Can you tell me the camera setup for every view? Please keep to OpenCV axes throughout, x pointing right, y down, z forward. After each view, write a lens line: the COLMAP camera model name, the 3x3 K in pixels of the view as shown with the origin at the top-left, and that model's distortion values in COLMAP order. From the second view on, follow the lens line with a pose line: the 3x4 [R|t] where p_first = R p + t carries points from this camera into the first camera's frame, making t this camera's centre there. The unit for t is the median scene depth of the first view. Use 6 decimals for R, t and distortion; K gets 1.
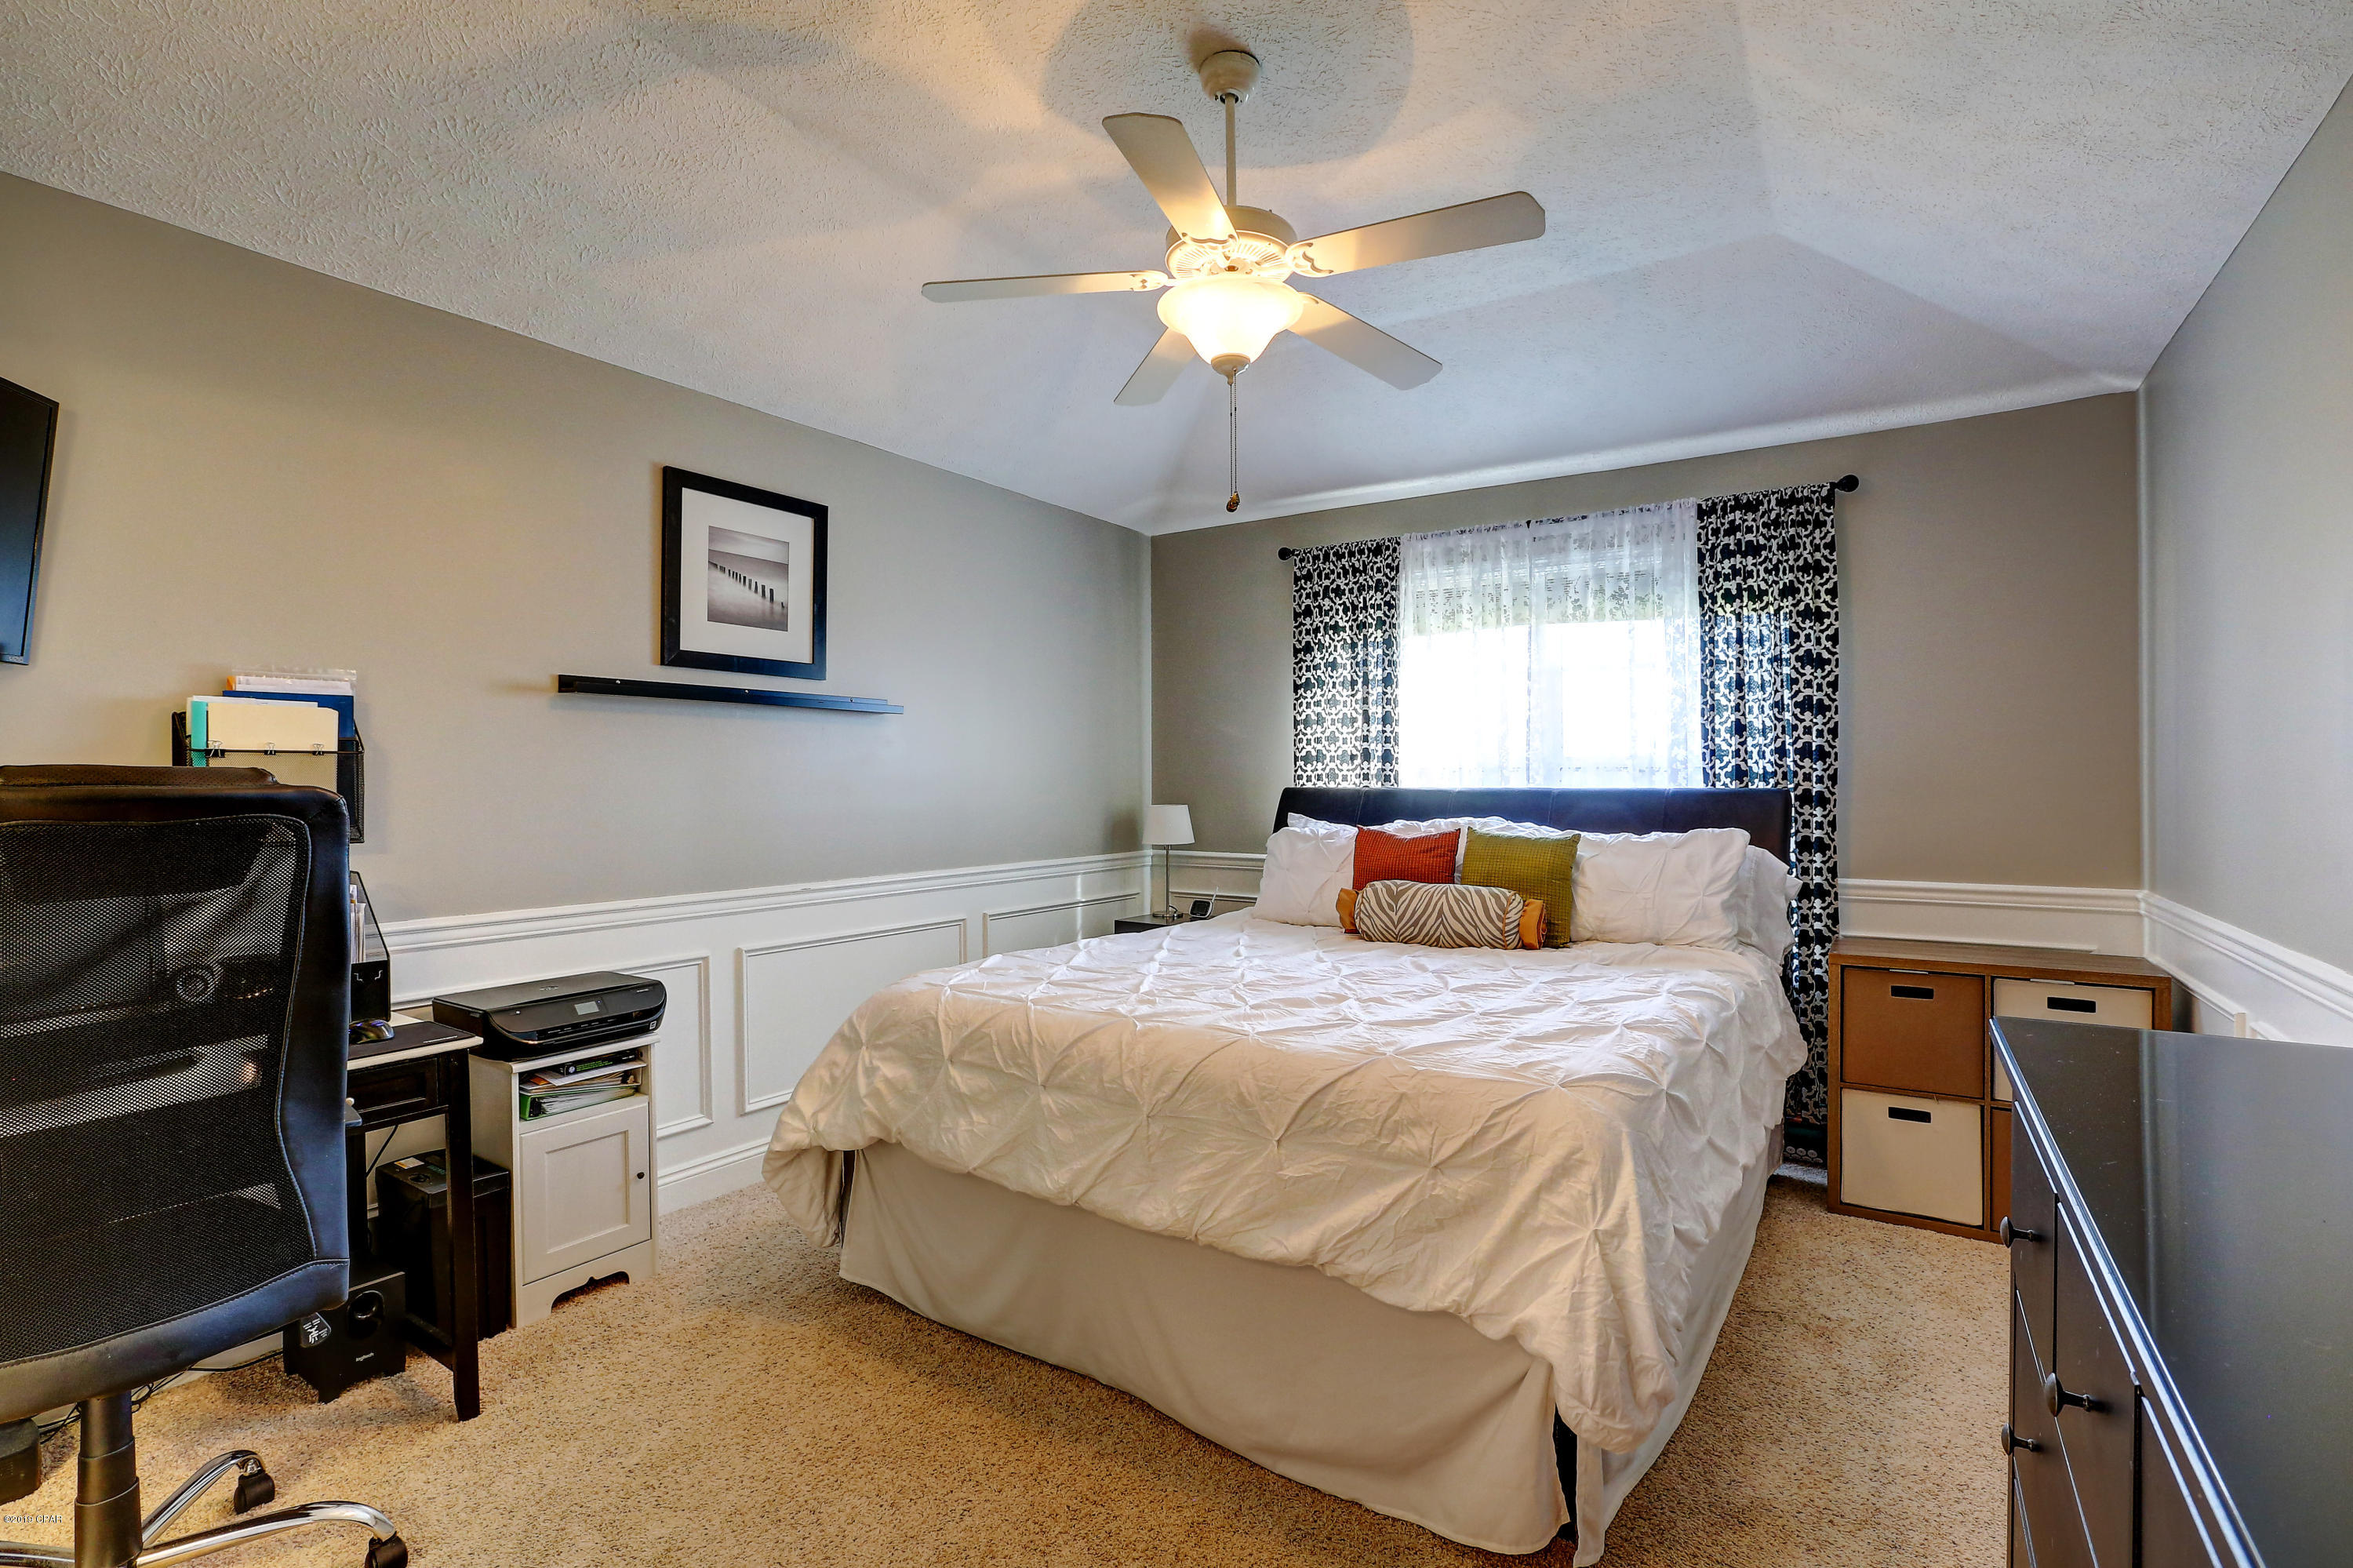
lens RADIAL K [[1085.9, 0, 1176.3], [0, 1085.9, 775.4], [0, 0, 1]] dist [-0.021802, 0.002954]
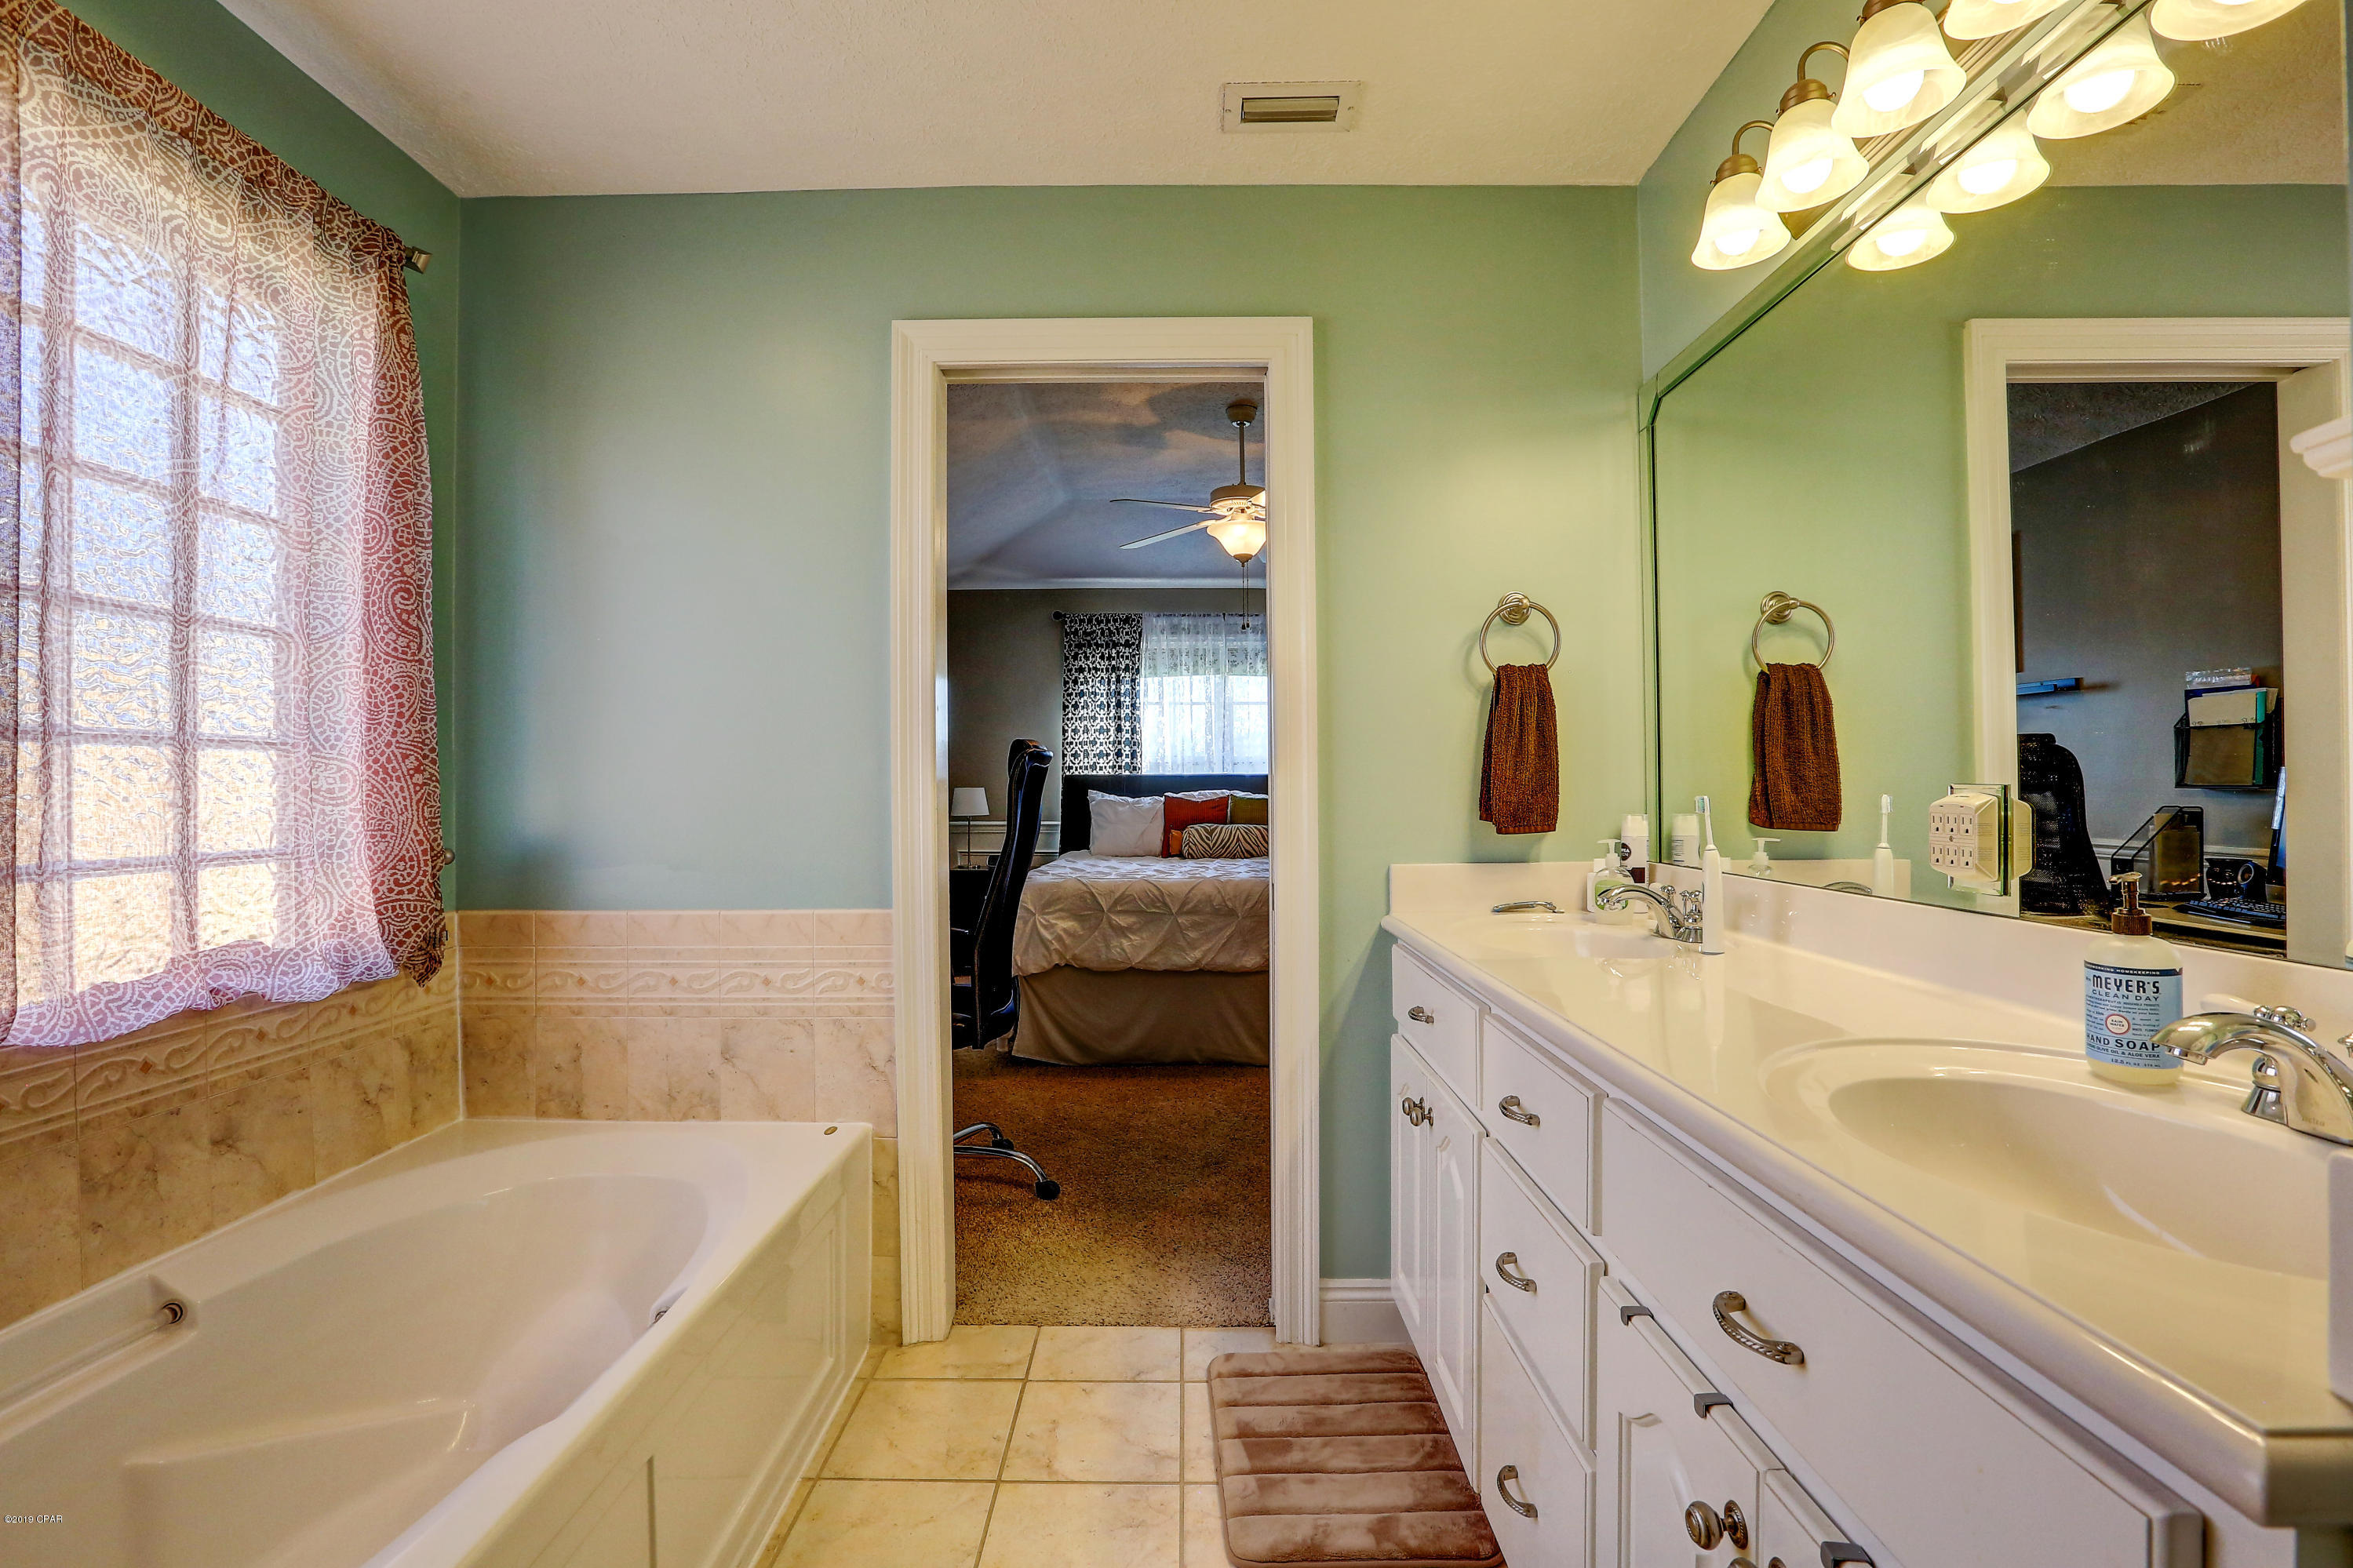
lens RADIAL K [[1085.8, 0, 1169.3], [0, 1085.8, 779.1], [0, 0, 1]] dist [-0.021802, 0.002954]
pose [[0.840440, -0.002979, 0.541897, -0.604003], [0.005391, 0.999981, -0.002865, 0.022574], [-0.541878, 0.005329, 0.840440, -0.330710]]
